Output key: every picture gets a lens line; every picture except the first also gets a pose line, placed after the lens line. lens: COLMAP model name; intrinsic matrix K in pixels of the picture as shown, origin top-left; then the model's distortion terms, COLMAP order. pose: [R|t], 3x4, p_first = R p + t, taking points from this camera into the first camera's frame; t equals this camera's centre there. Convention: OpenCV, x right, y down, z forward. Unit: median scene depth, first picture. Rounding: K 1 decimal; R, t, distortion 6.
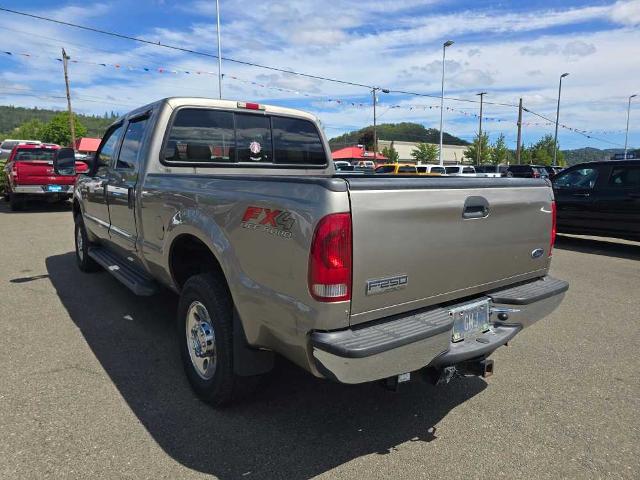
lens RADIAL K [[438.1, 0, 318.7], [0, 438.1, 233.8], [0, 0, 1]] dist [0.013537, -0.003896]
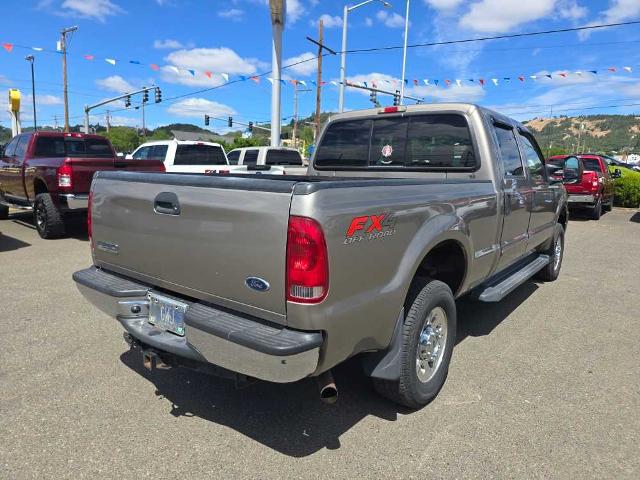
lens RADIAL K [[438.1, 0, 322.0], [0, 438.1, 237.4], [0, 0, 1]] dist [0.013537, -0.003896]
pose [[0.235075, 0.134542, -0.962621, 0.830784], [-0.152016, 0.983275, 0.100306, -0.080958], [0.960016, 0.122754, 0.251596, 0.637811]]
